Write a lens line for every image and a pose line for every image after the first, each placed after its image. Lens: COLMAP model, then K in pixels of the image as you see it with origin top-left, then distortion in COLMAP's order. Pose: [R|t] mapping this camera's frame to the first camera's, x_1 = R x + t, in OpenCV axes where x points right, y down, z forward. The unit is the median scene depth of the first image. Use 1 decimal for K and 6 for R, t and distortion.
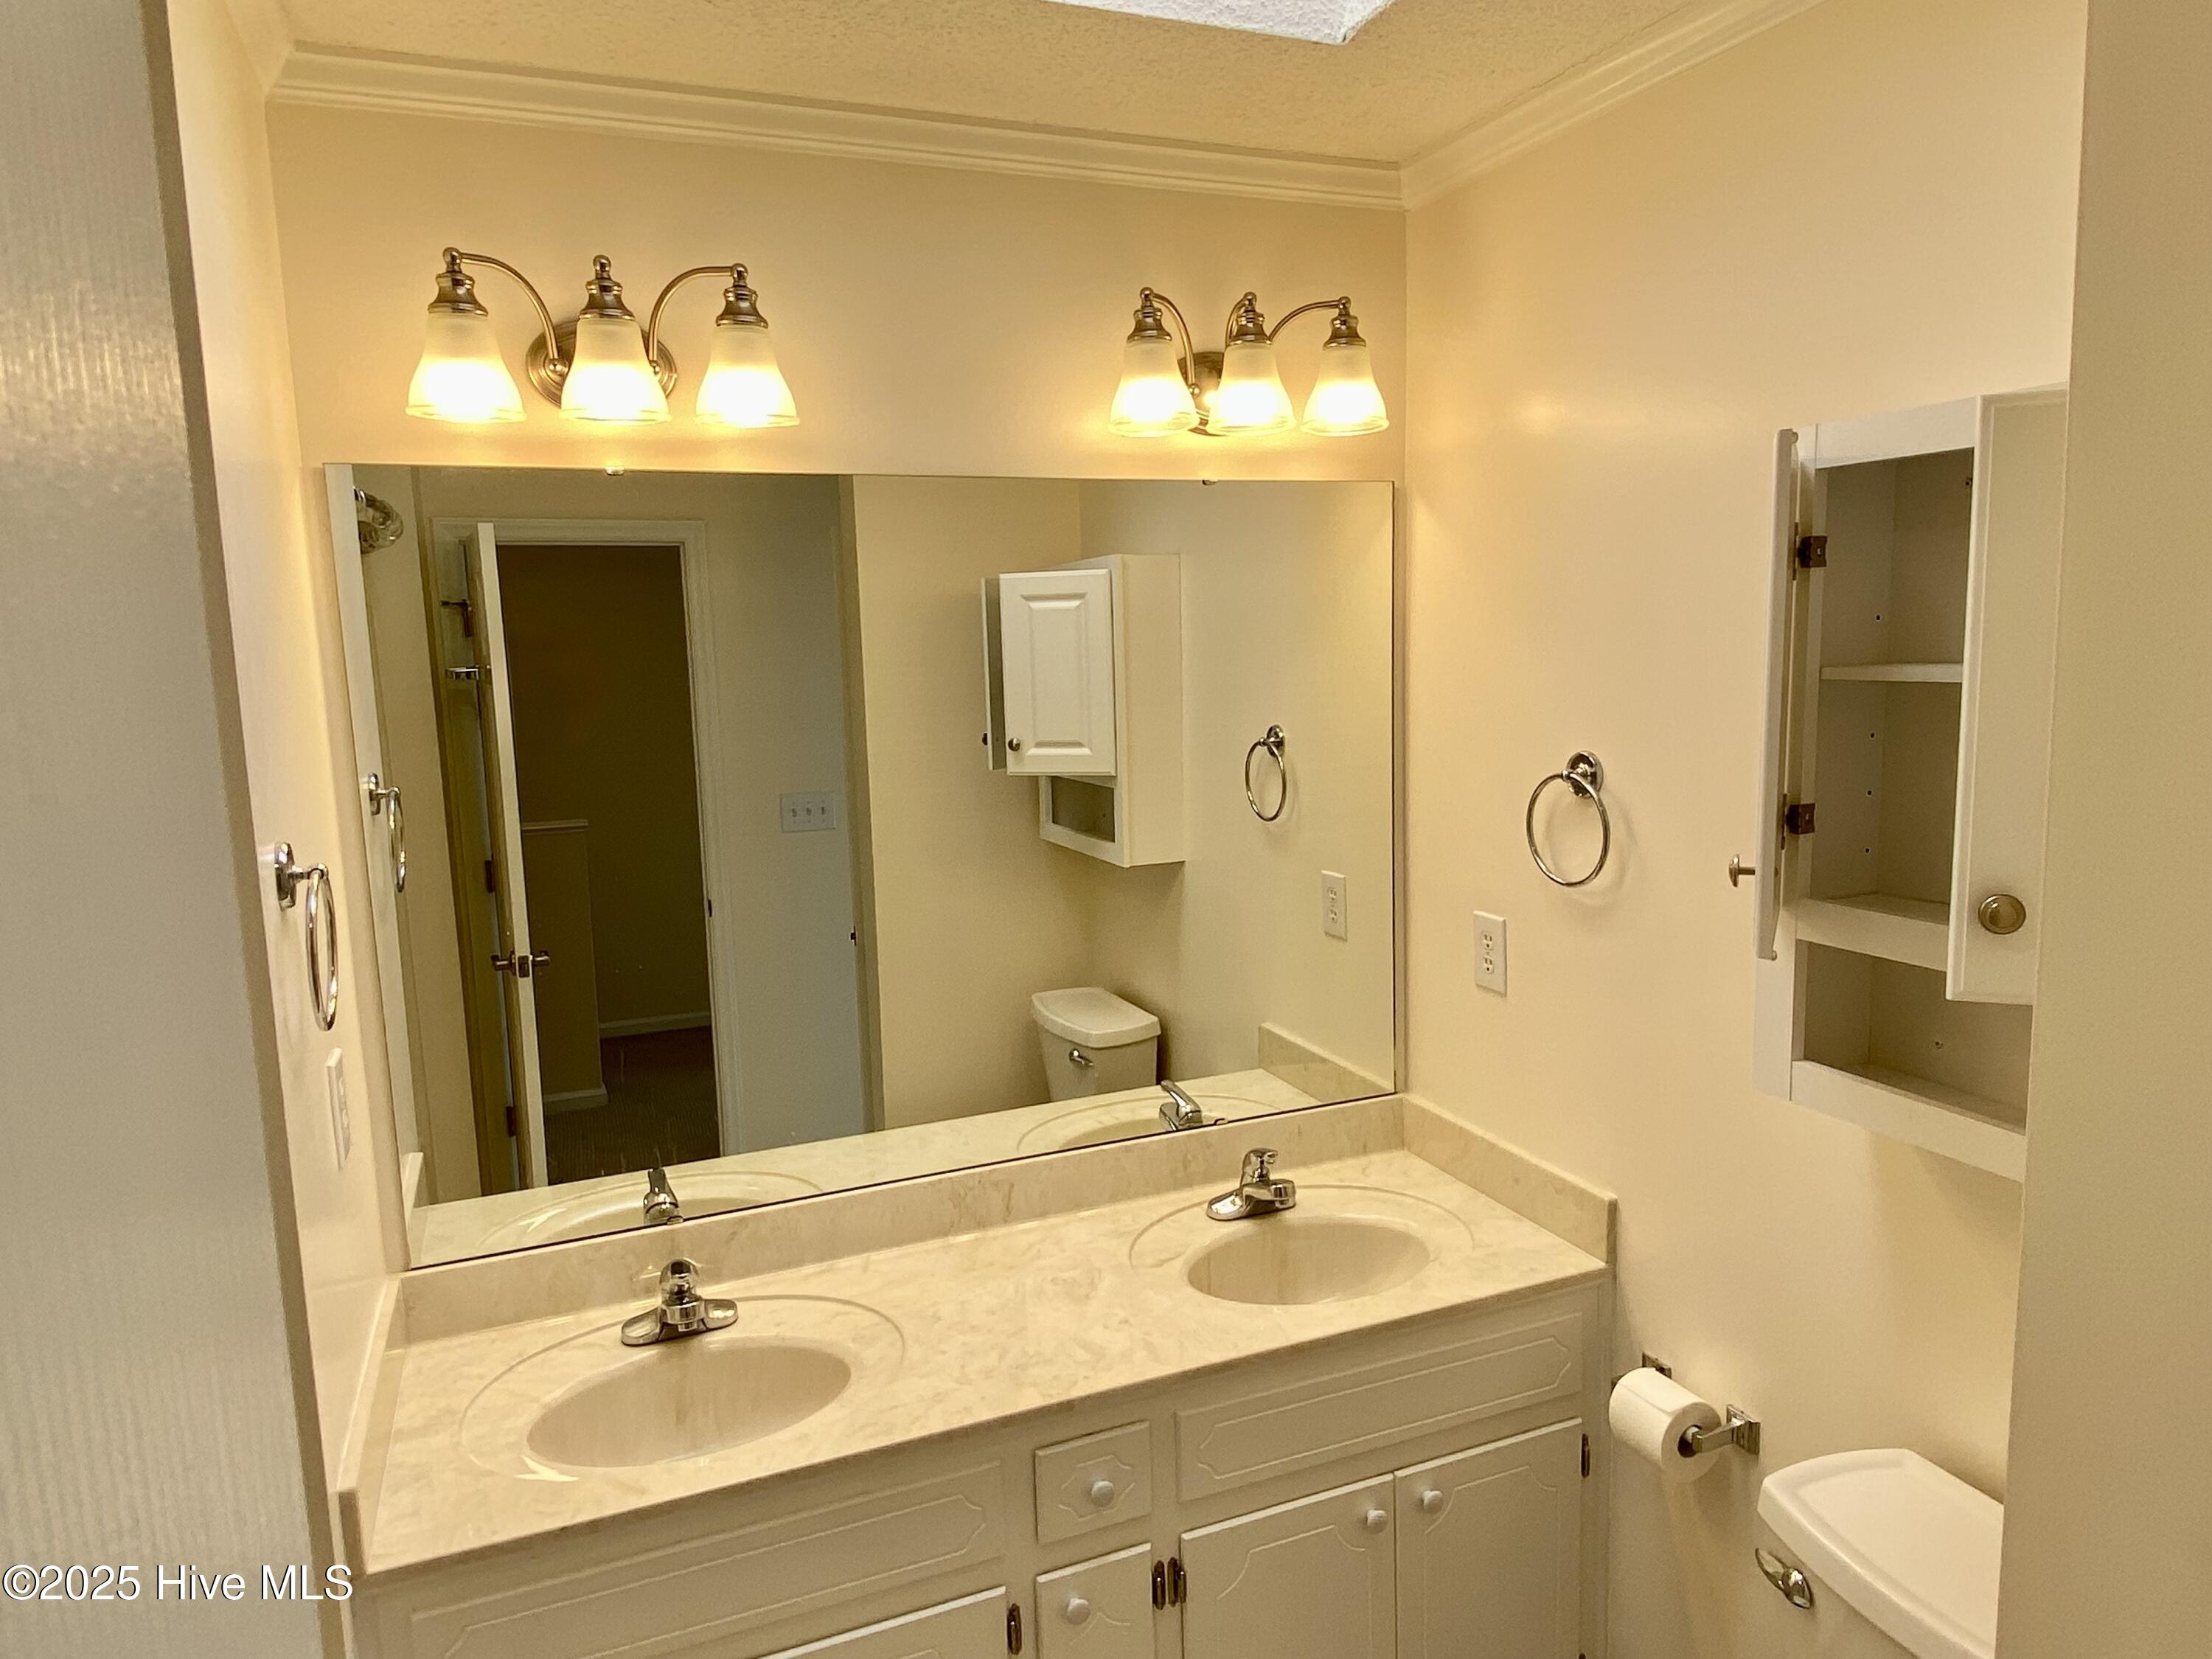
lens RADIAL K [[1363.9, 0, 1106.0], [0, 1363.9, 829.5], [0, 0, 1]] dist [-0.004794, -0.002685]
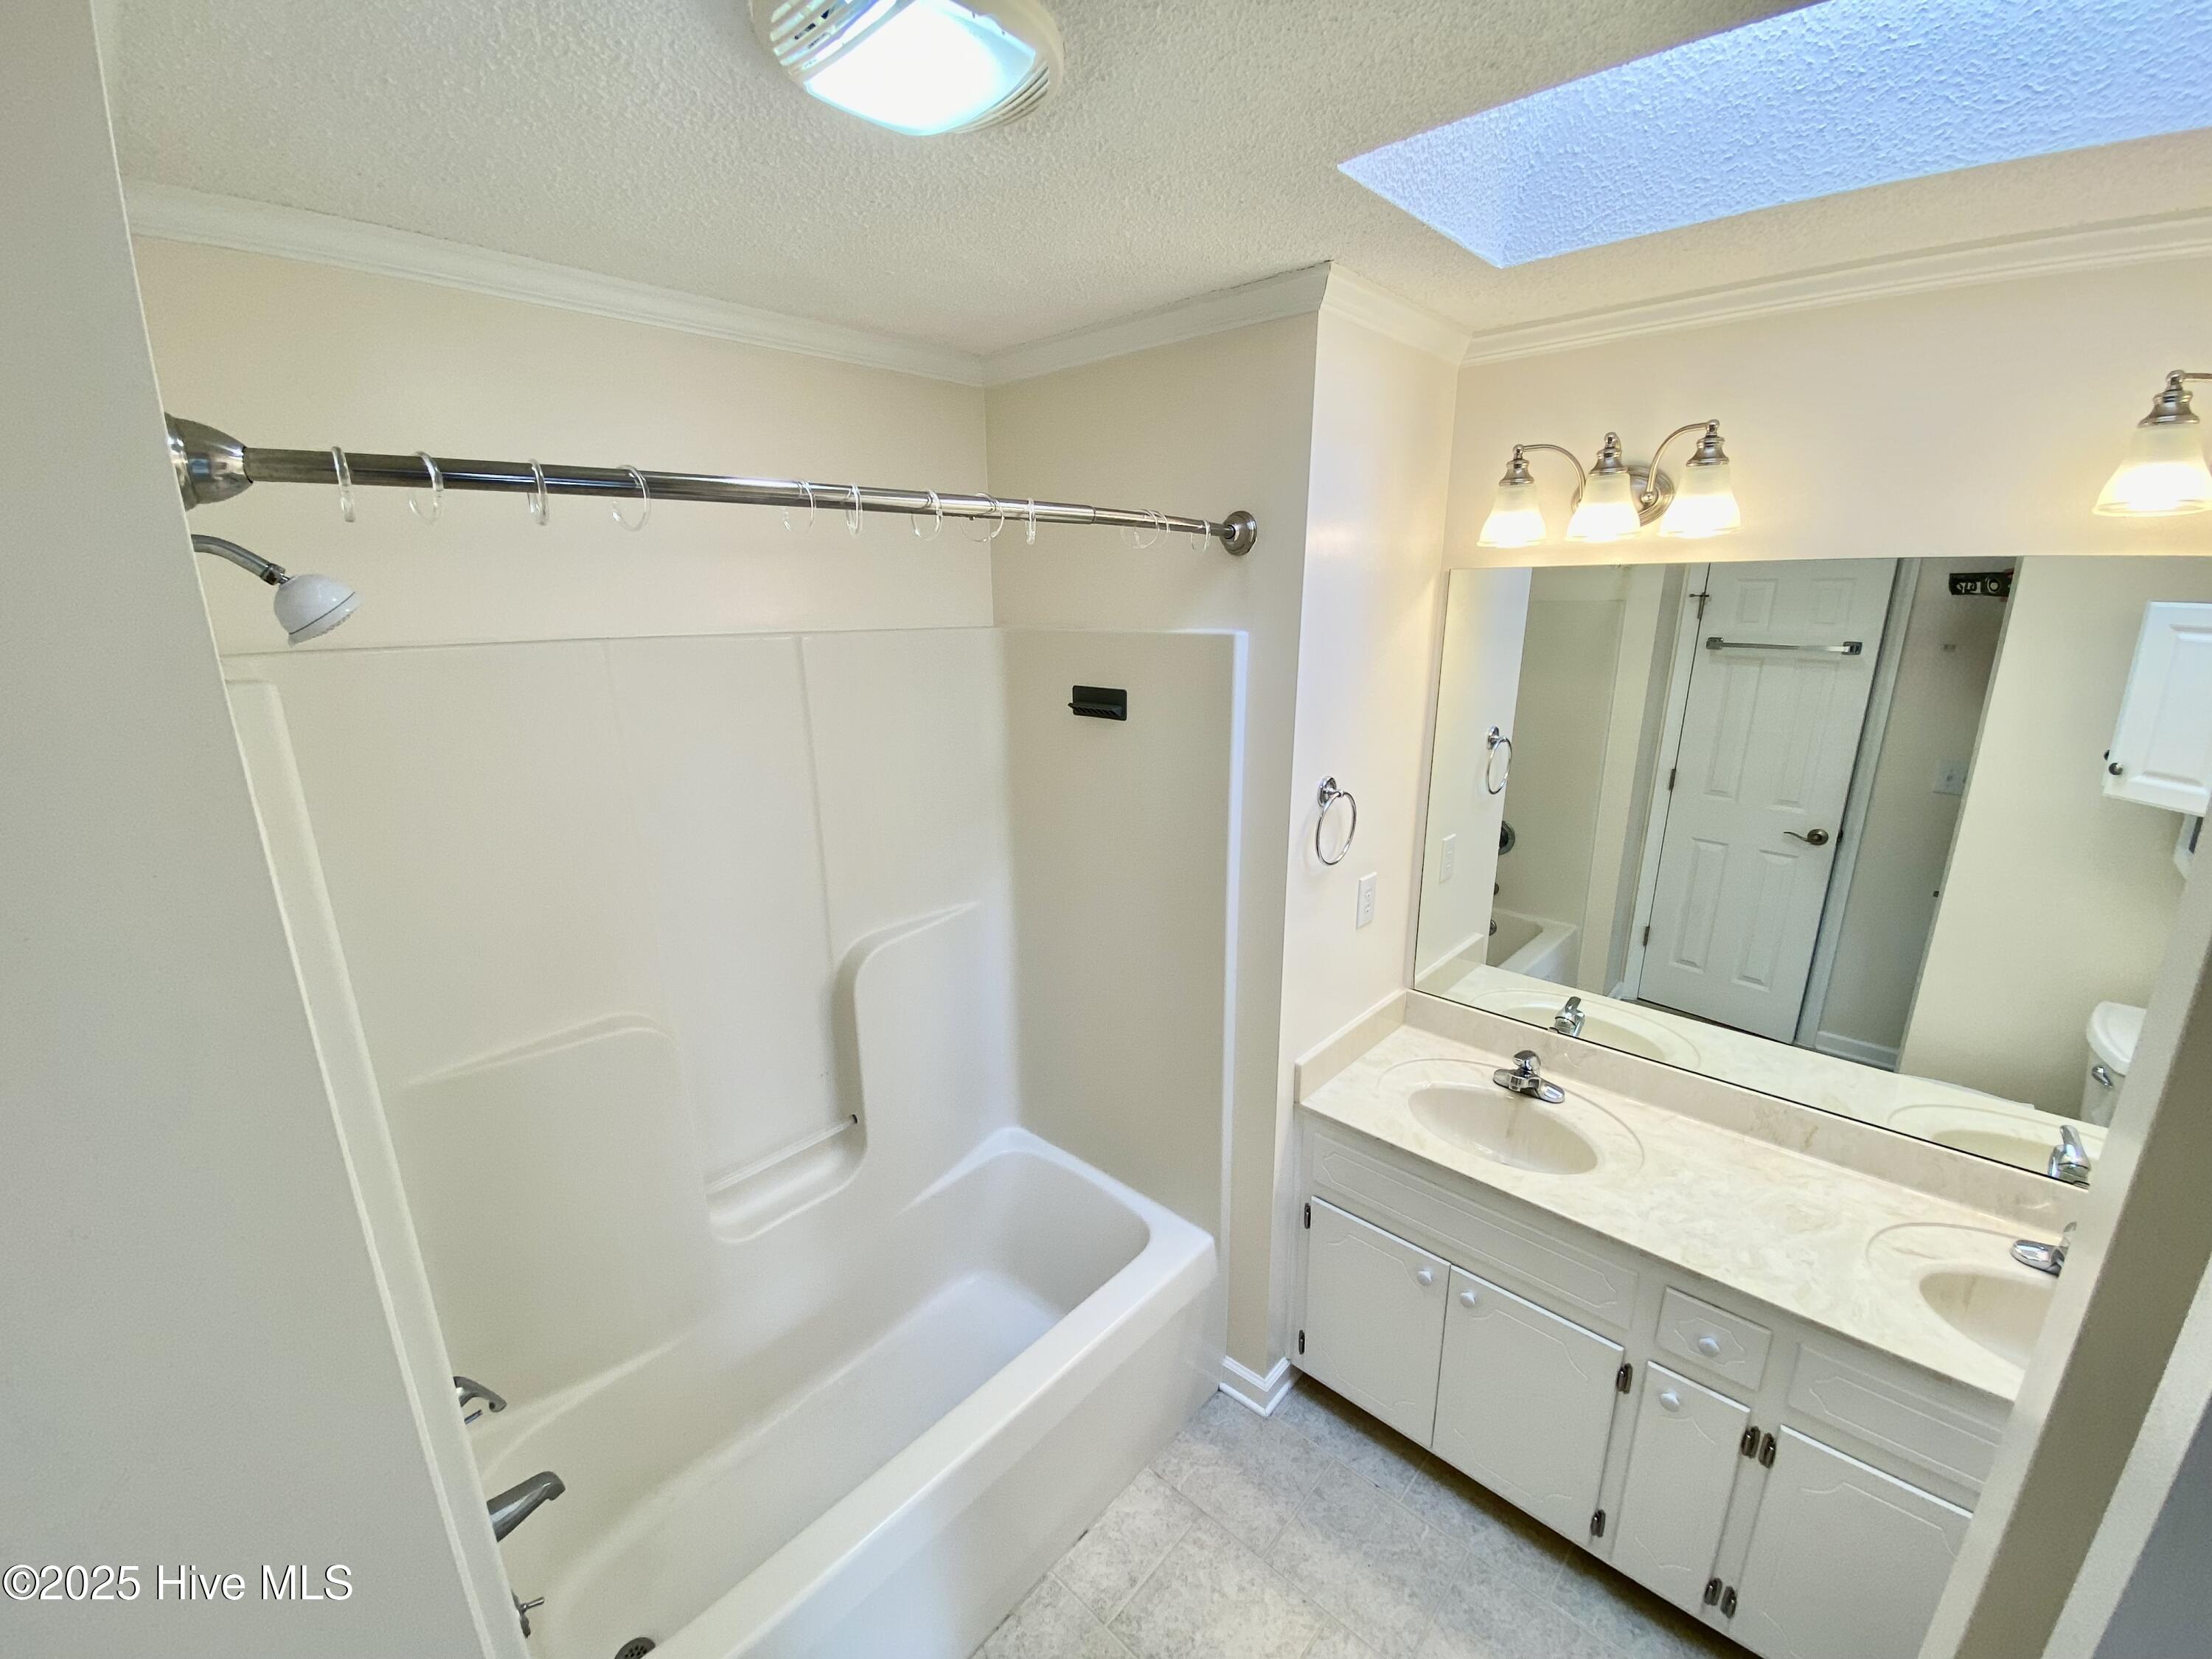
lens RADIAL K [[865.6, 0, 1106.0], [0, 865.6, 829.5], [0, 0, 1]] dist [0.000117, -0.012773]
pose [[0.412931, 0.259046, -0.873146, 0.341963], [-0.117811, 0.965836, 0.230830, -0.138143], [0.903111, 0.007549, 0.429341, 0.065547]]
